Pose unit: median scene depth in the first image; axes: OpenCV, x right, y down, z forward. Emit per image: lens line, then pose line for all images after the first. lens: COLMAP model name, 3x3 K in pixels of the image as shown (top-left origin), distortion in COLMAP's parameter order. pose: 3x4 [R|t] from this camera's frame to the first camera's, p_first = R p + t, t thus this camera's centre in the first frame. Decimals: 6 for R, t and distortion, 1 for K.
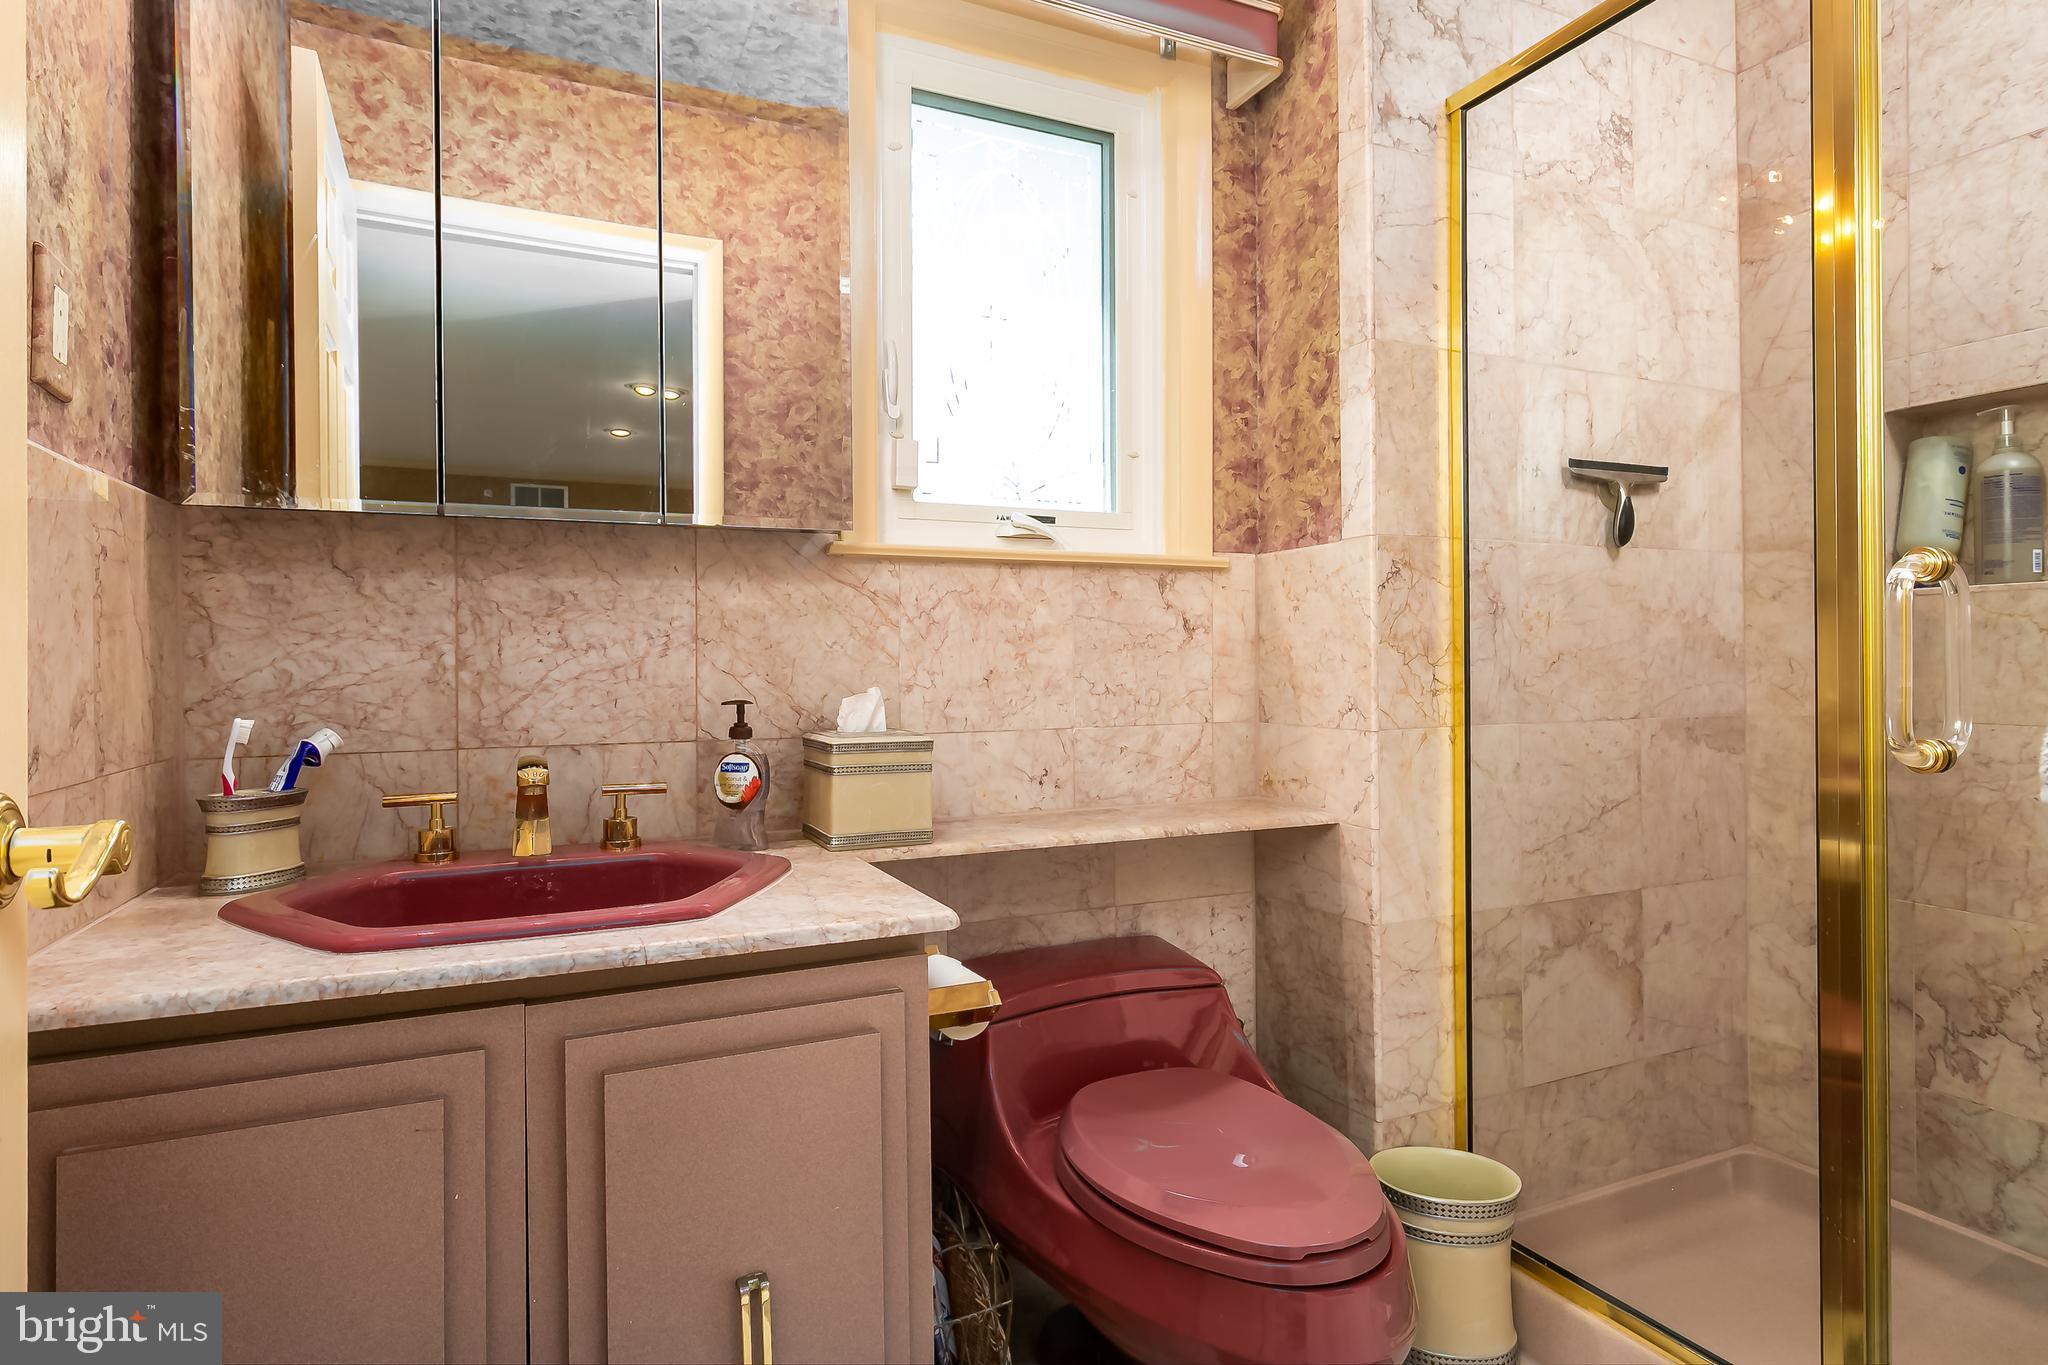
lens RADIAL K [[1085.4, 0, 1026.0], [0, 1085.4, 671.1], [0, 0, 1]] dist [-0.000891, -0.001758]
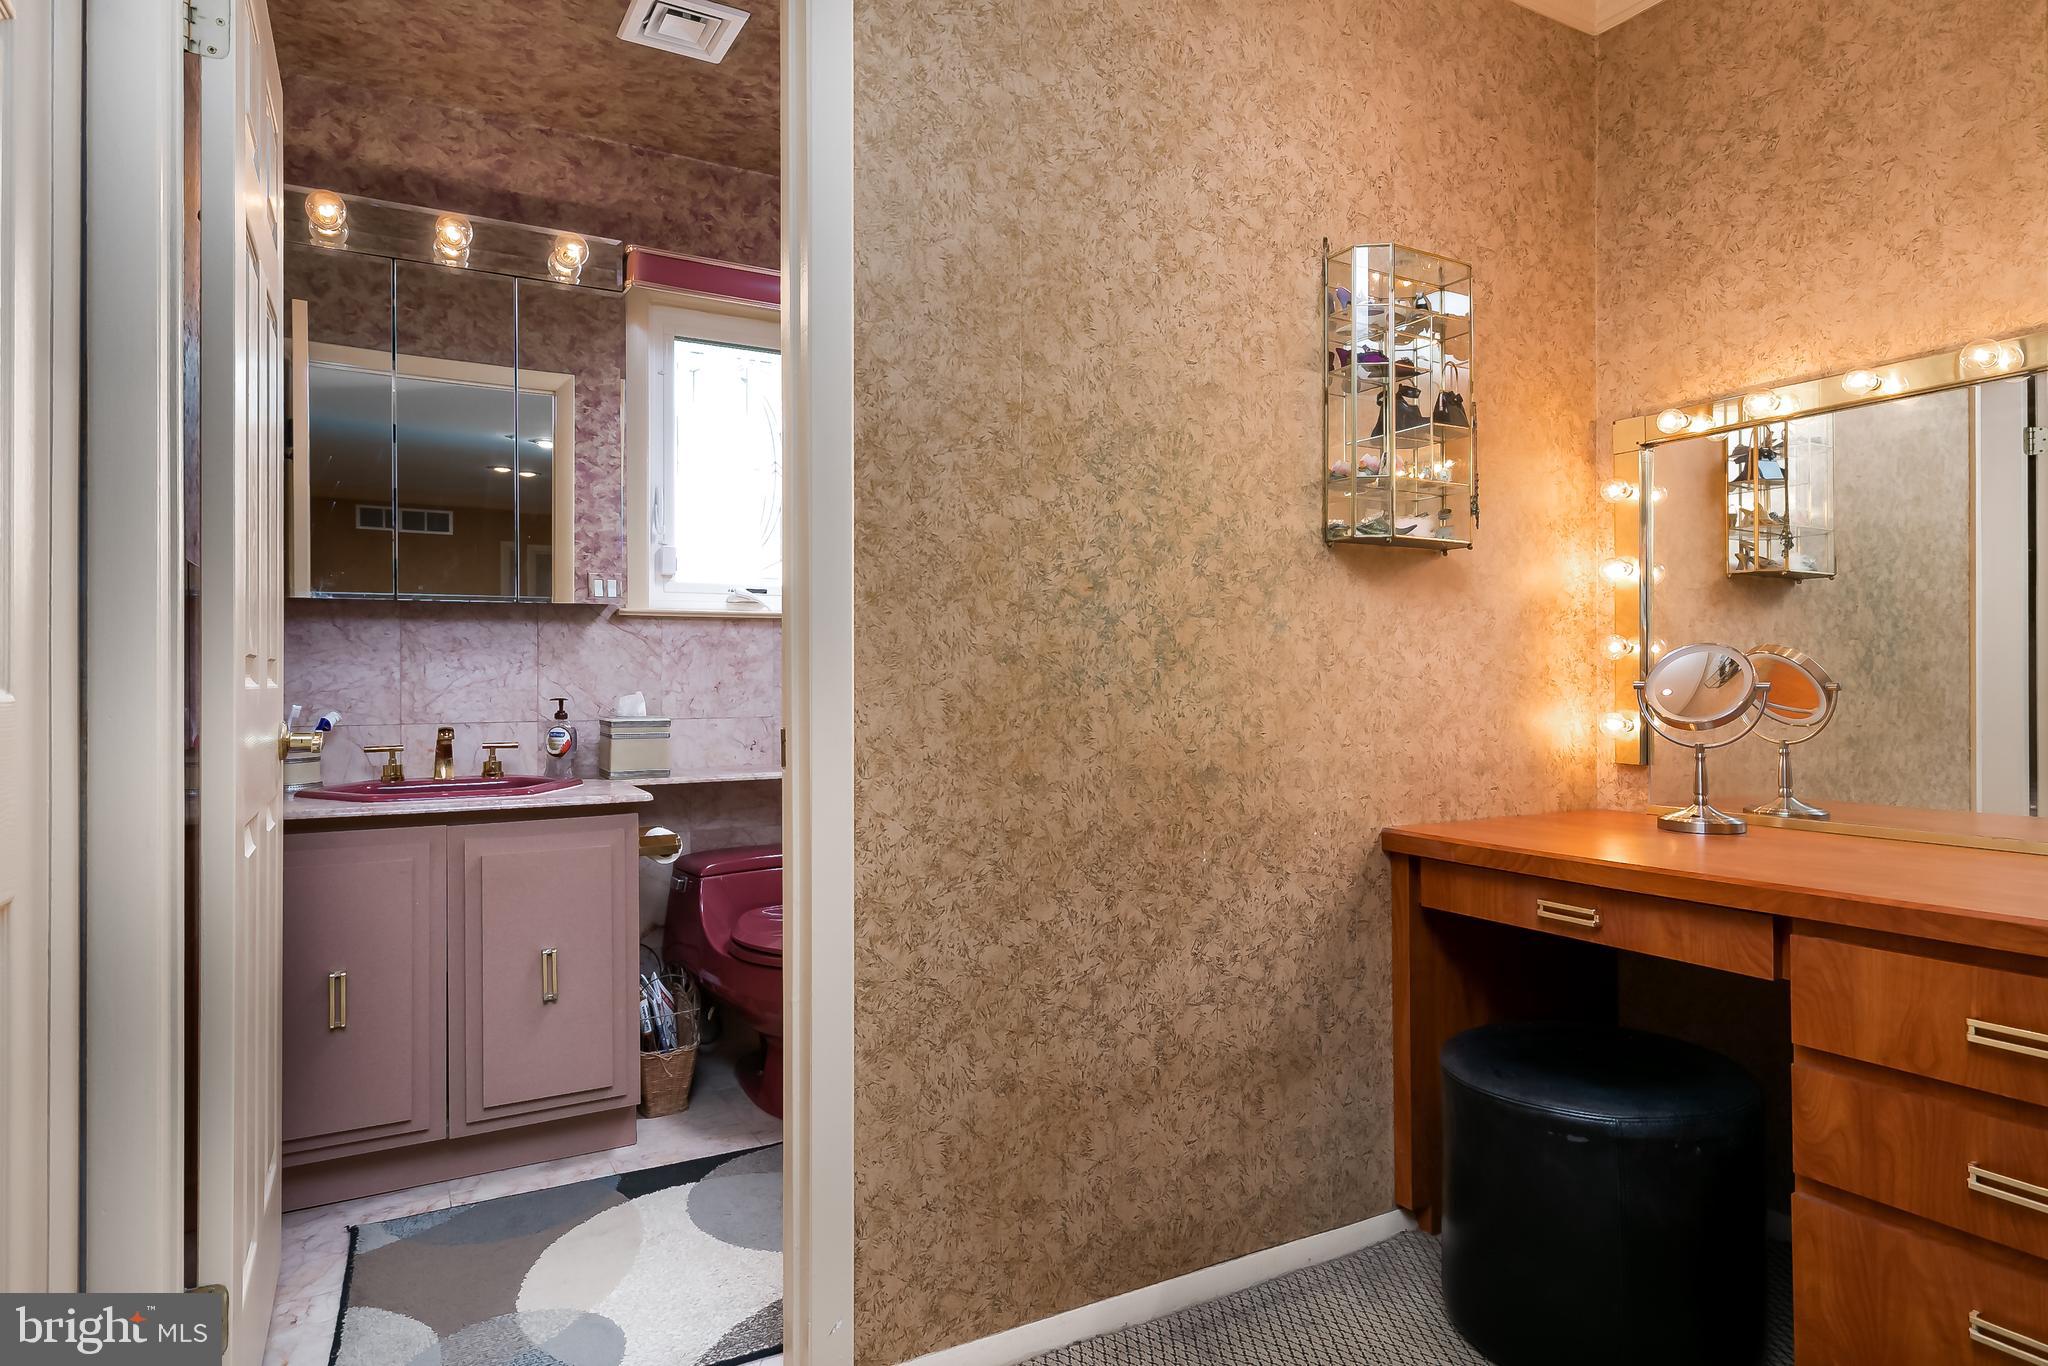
lens RADIAL K [[1104.9, 0, 1015.5], [0, 1104.9, 678.8], [0, 0, 1]] dist [-0.000152, 0.001732]
pose [[0.997229, 0.002240, 0.074363, 0.311914], [-0.001796, 0.999980, -0.006031, 0.003572], [-0.074375, 0.005880, 0.997213, -0.786273]]
